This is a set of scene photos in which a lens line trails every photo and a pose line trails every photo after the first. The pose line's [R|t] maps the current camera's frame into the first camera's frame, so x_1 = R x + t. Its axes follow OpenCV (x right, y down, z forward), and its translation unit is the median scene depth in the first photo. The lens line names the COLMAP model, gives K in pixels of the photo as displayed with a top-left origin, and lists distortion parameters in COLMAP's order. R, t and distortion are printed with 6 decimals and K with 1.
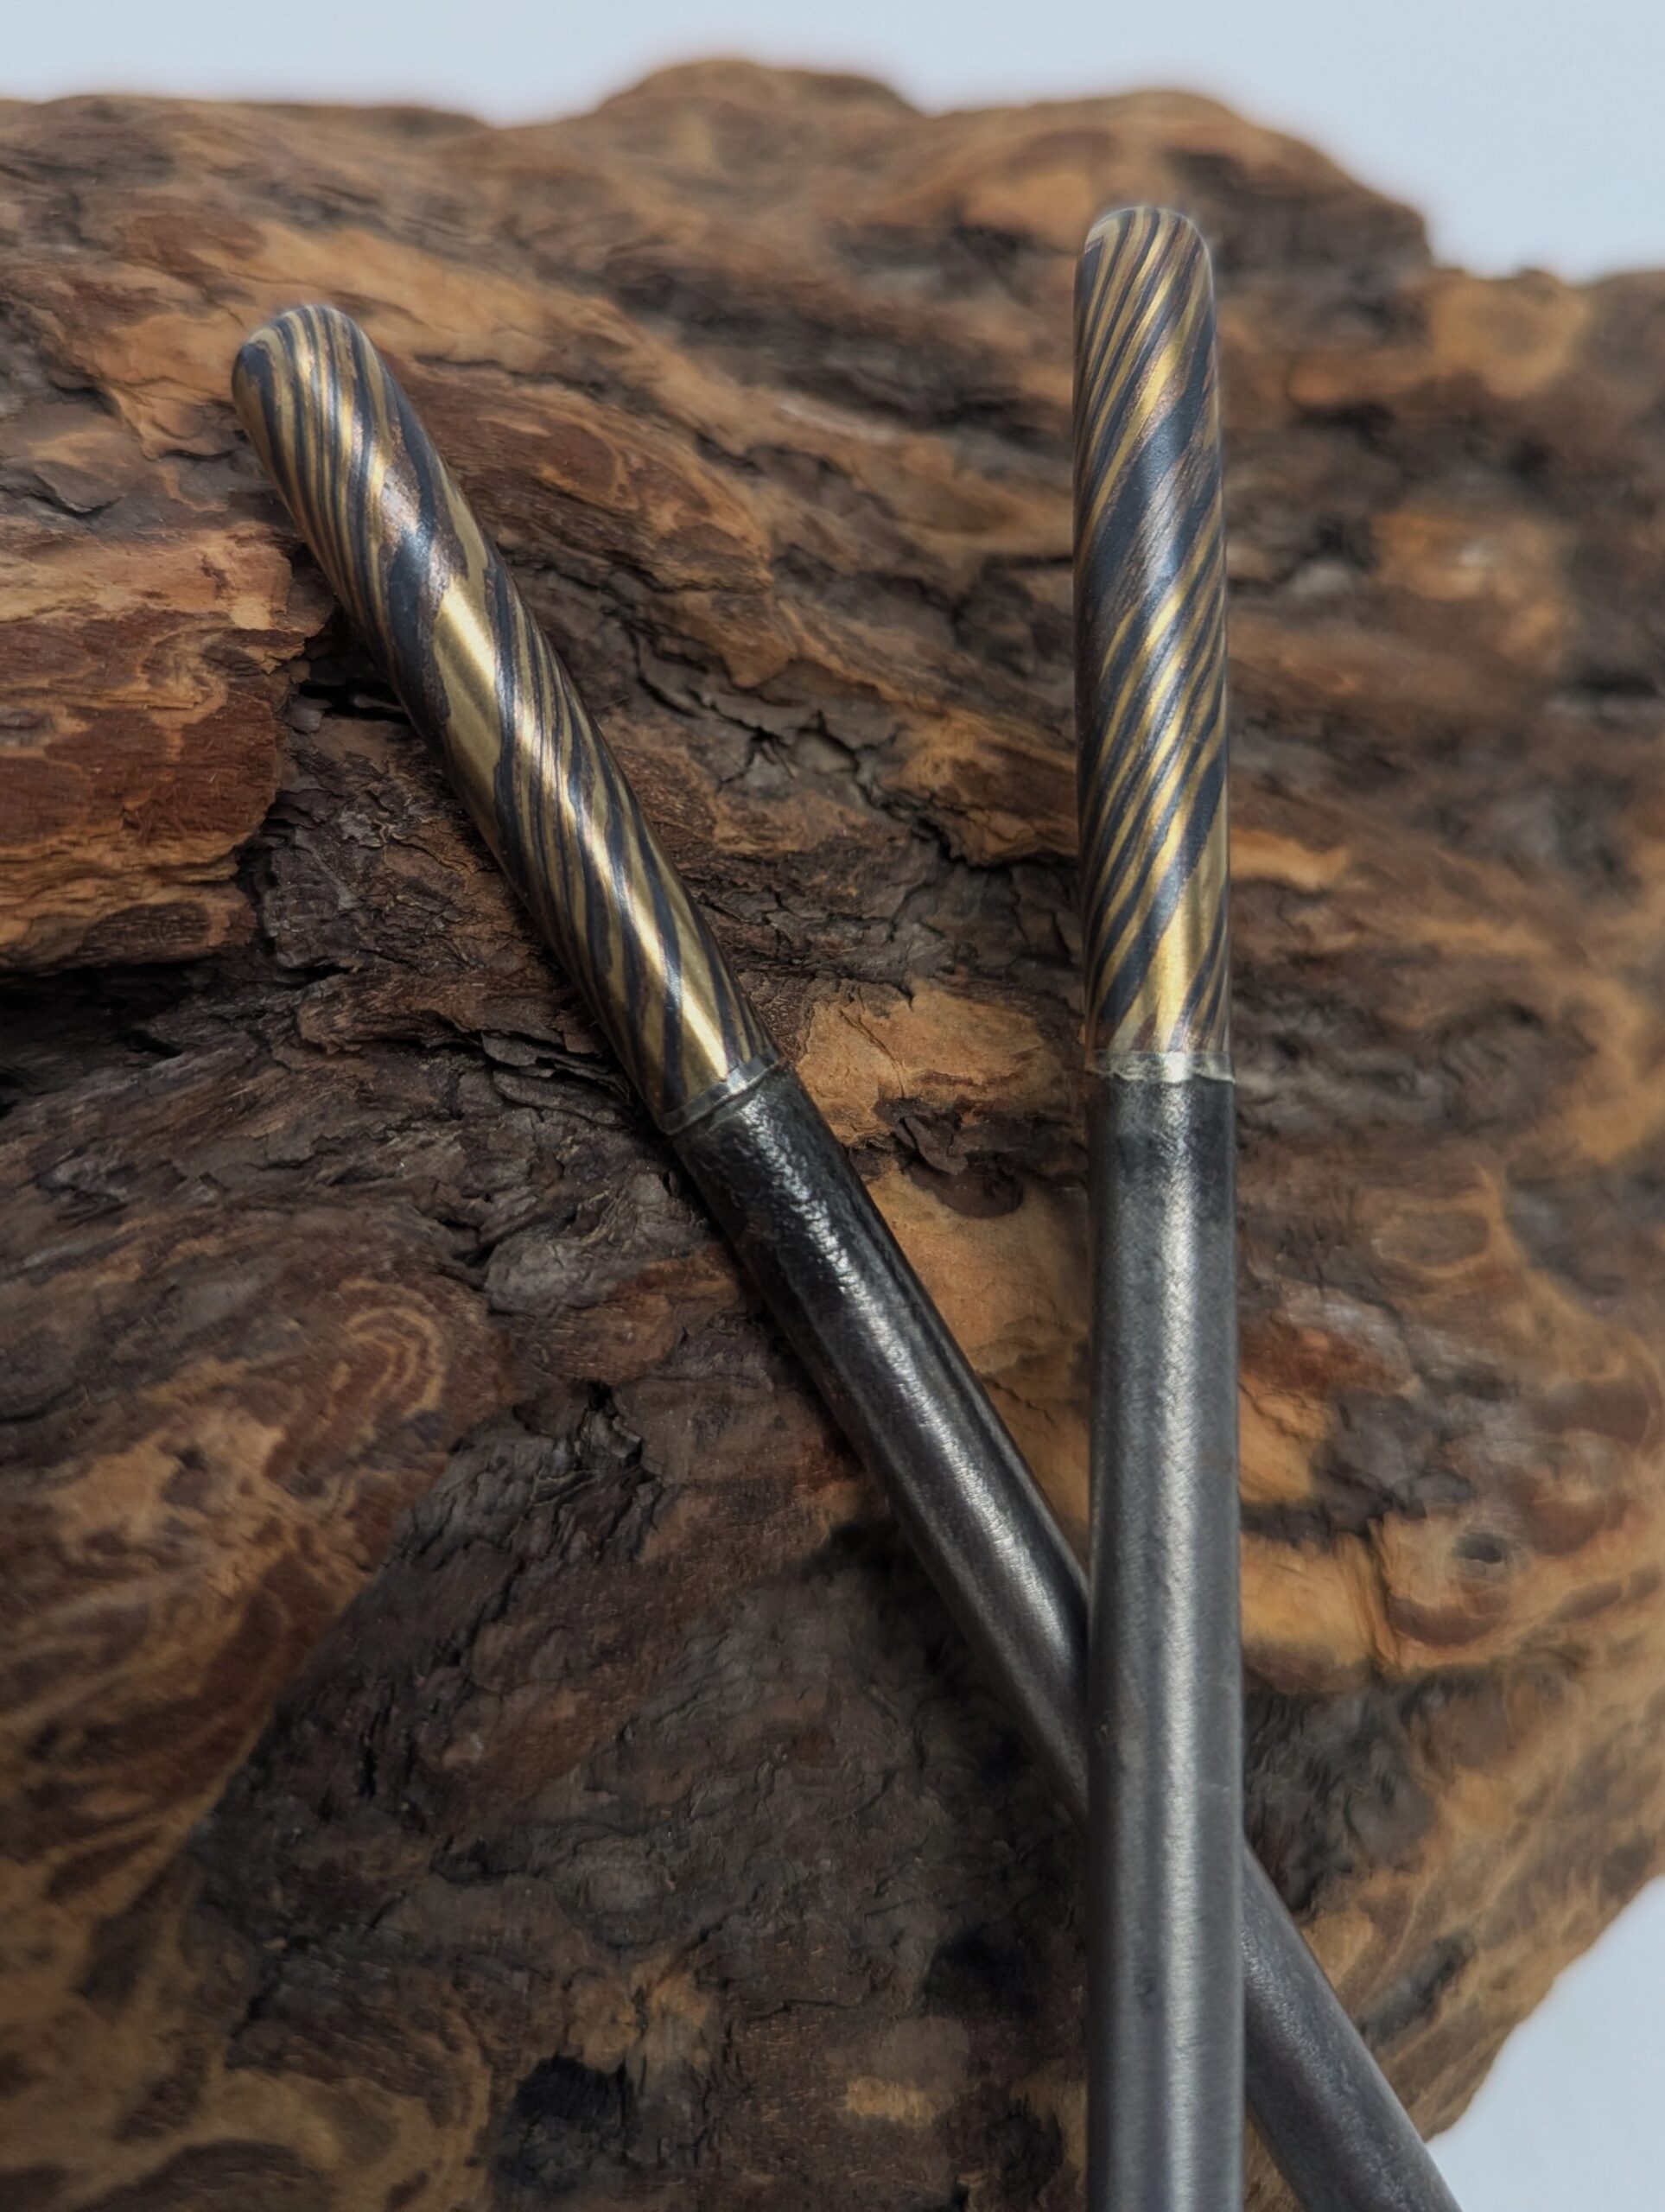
lens RADIAL K [[2153.9, 0, 730.2], [0, 2153.9, 865.2], [0, 0, 1]] dist [-0.124219, 0.088543]
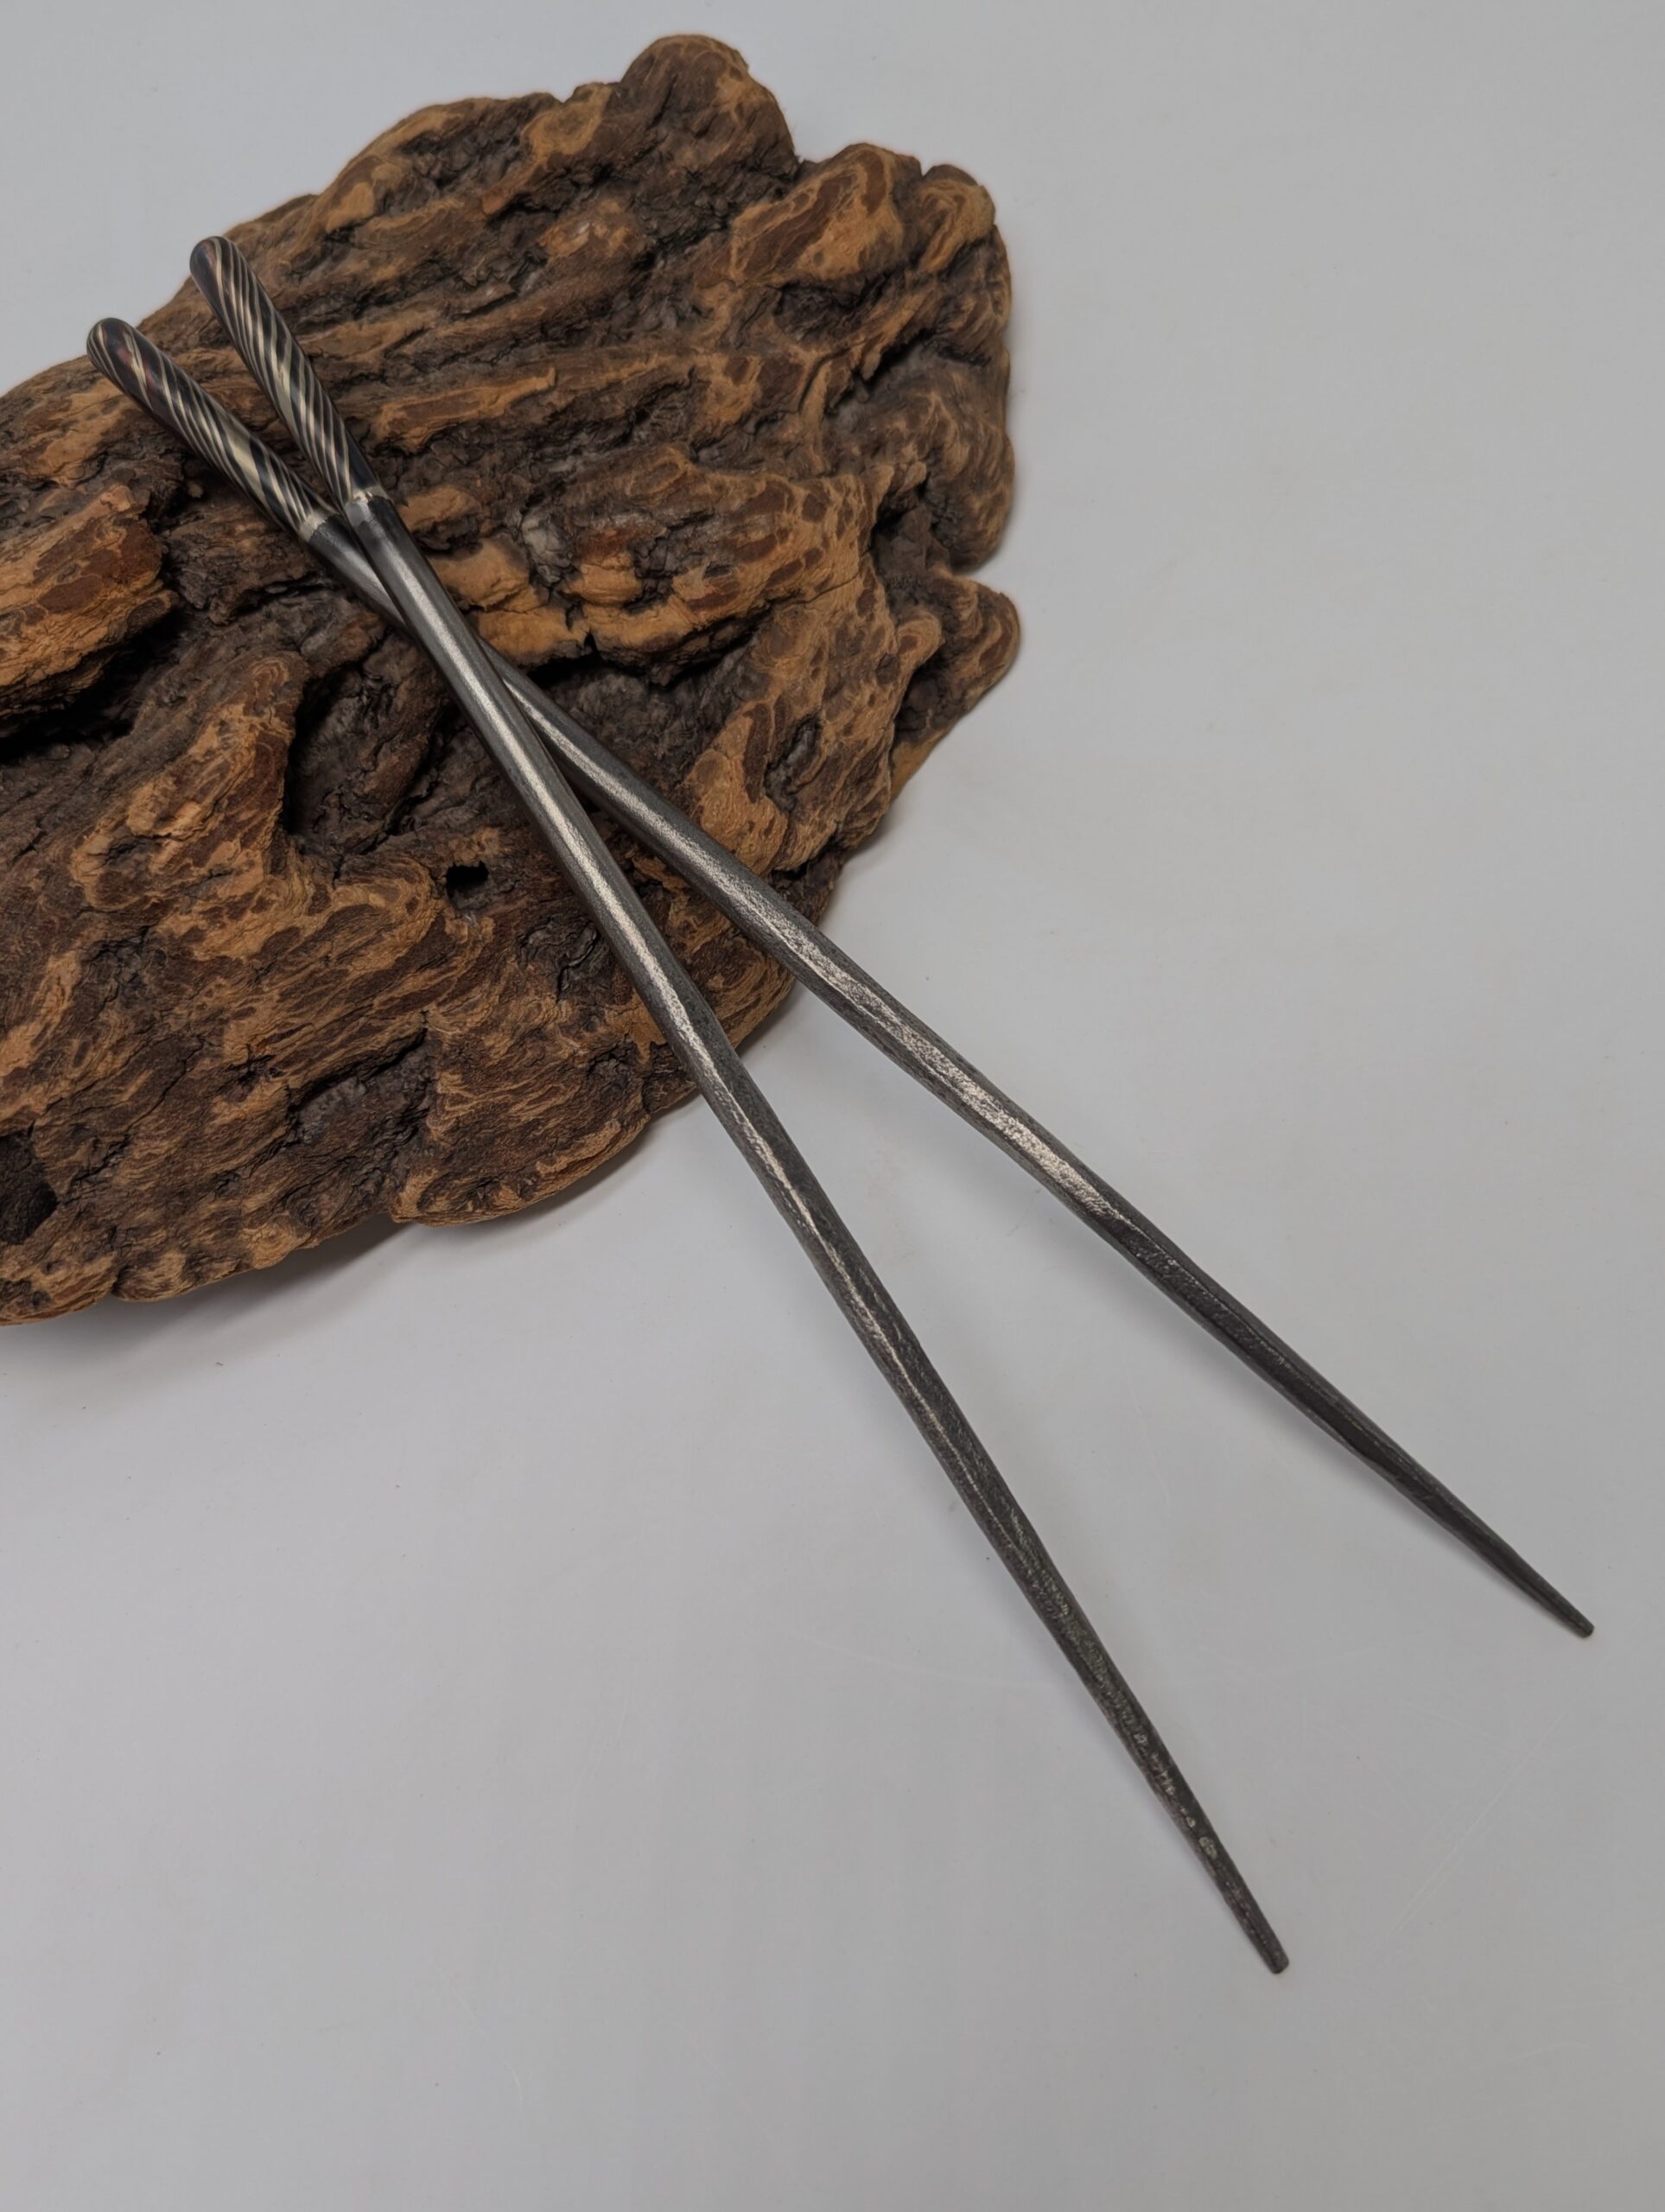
lens RADIAL K [[1784.8, 0, 746.7], [0, 1784.8, 1138.1], [0, 0, 1]] dist [-0.035399, 0.071166]
pose [[0.842333, -0.501853, -0.196514, 0.510733], [0.522770, 0.849477, 0.071417, 0.847376], [0.131094, -0.162888, 0.977897, -1.322104]]
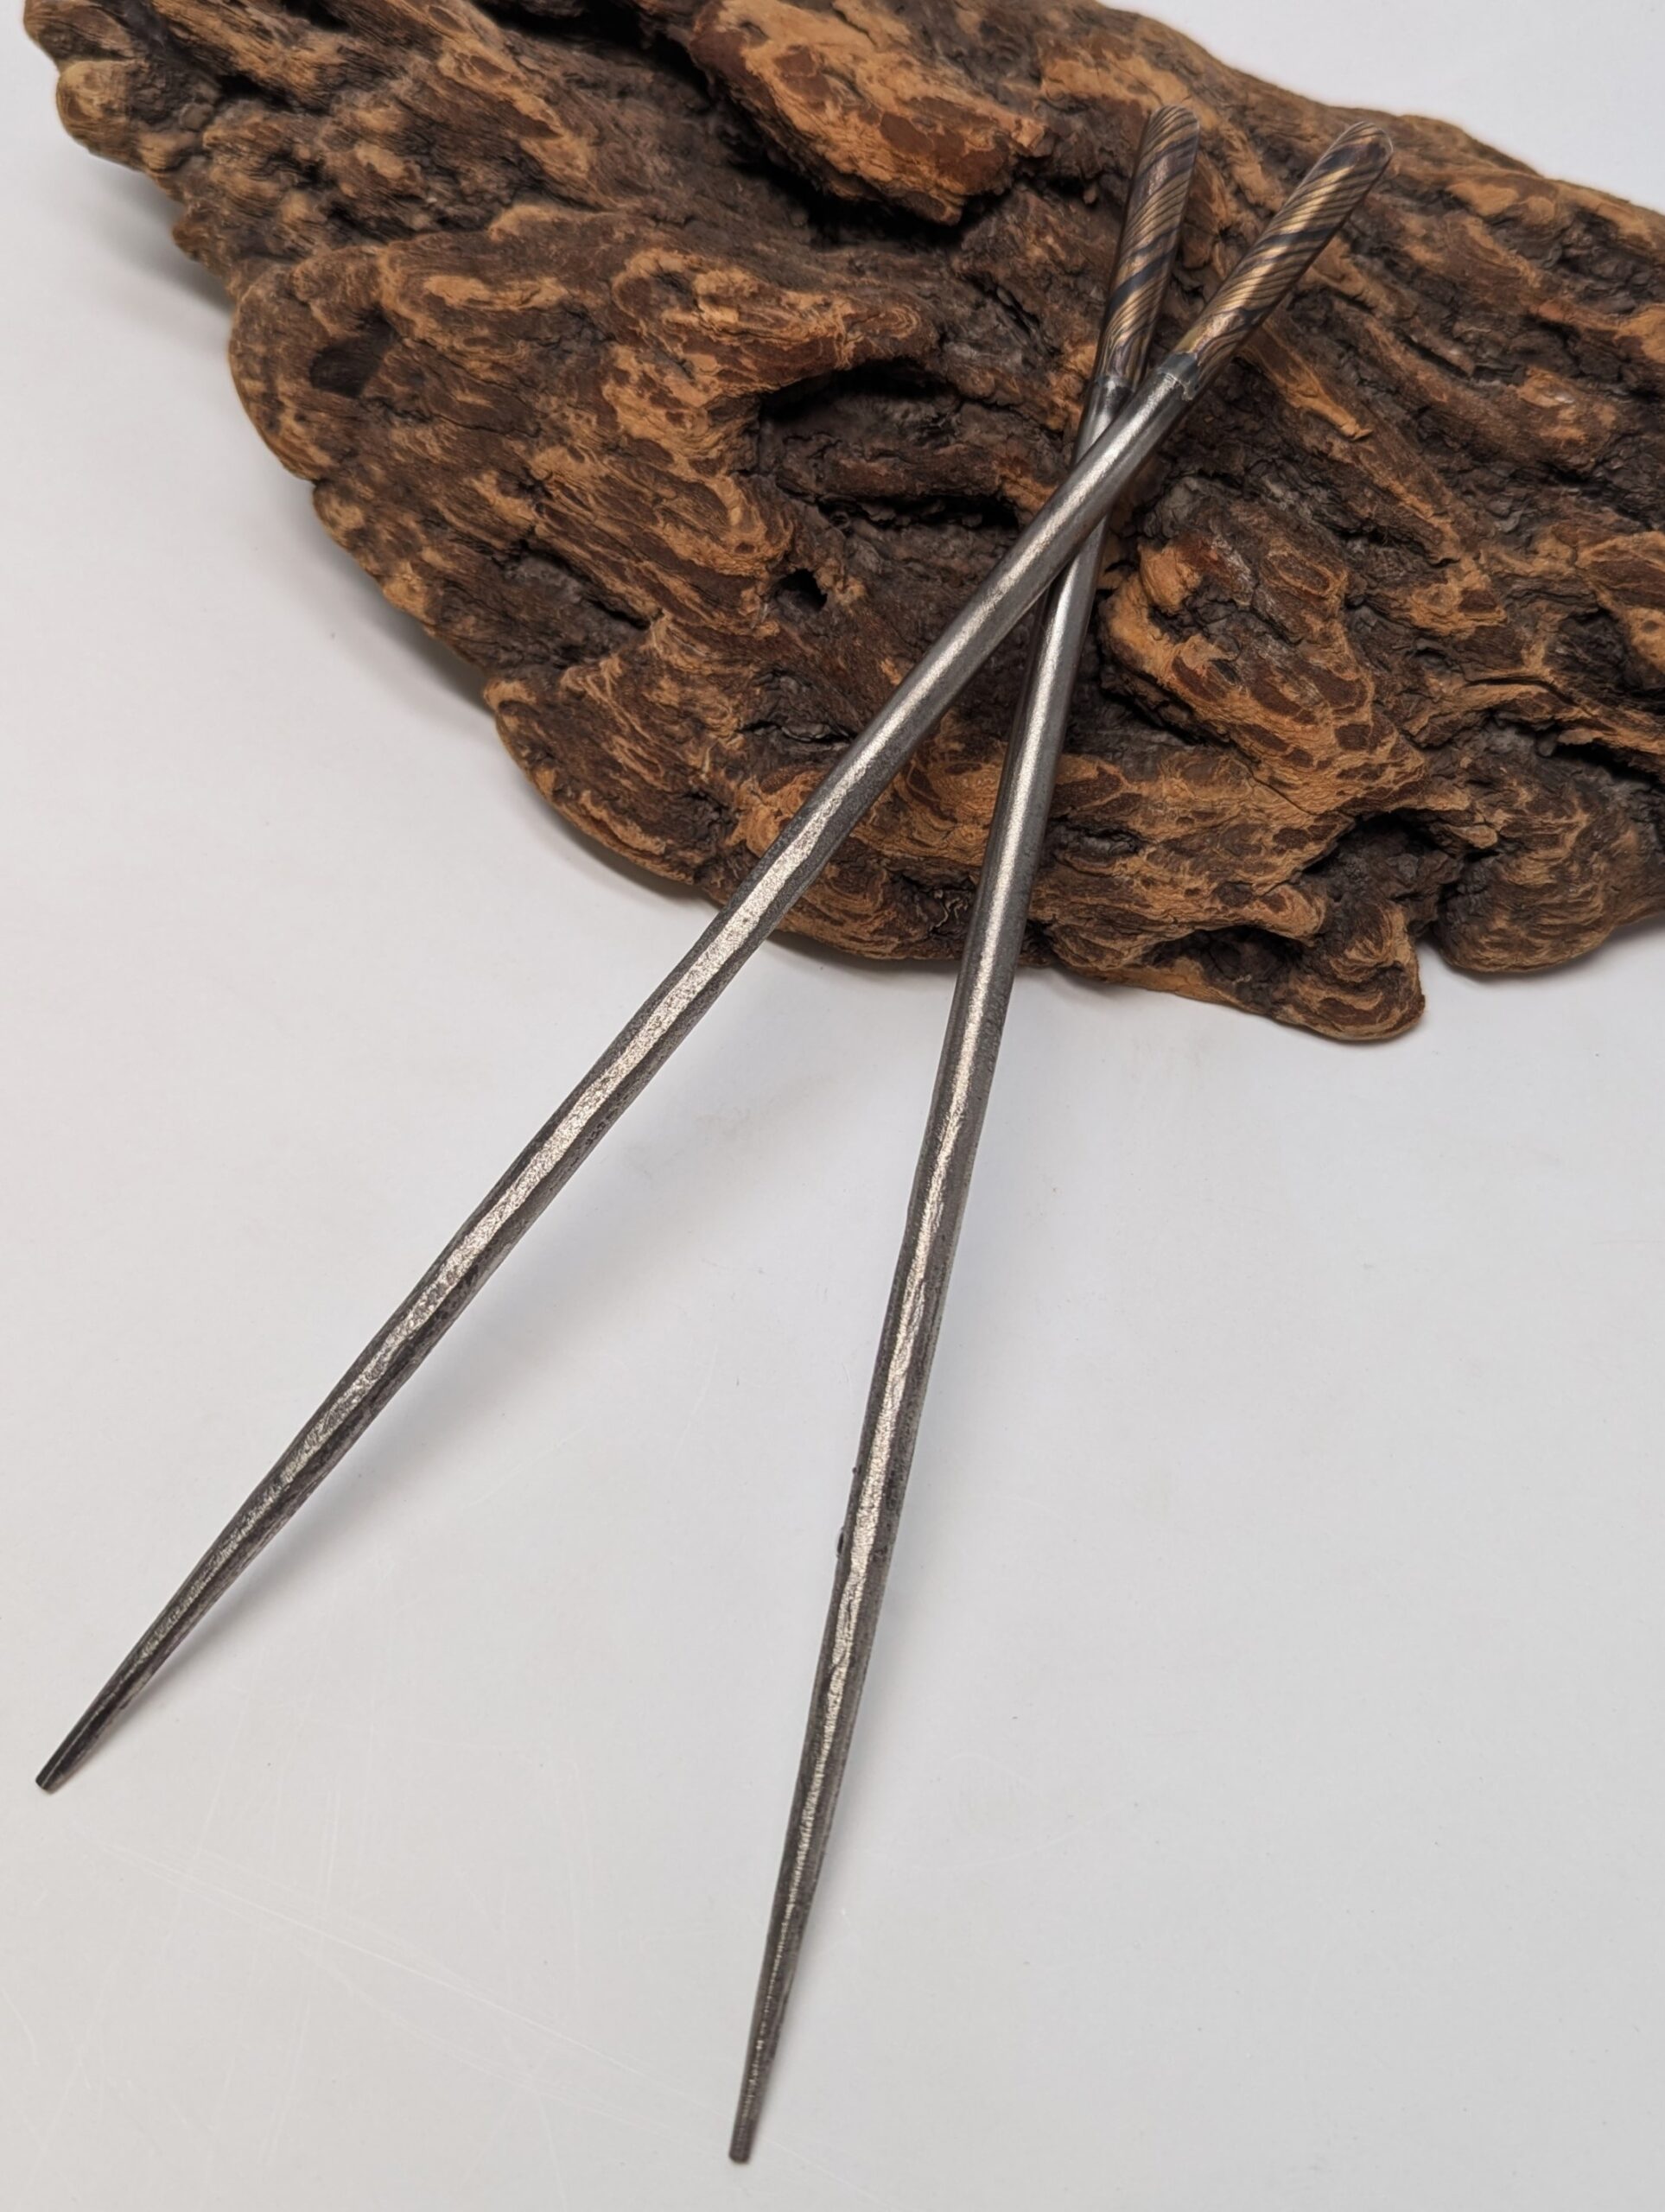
lens RADIAL K [[2305.9, 0, 873.5], [0, 2305.9, 1060.4], [0, 0, 1]] dist [0.011009, -0.053411]
pose [[0.723266, 0.481253, -0.495259, 1.697273], [-0.537100, 0.842809, 0.034605, 0.890590], [0.434062, 0.240975, 0.868056, -1.406390]]
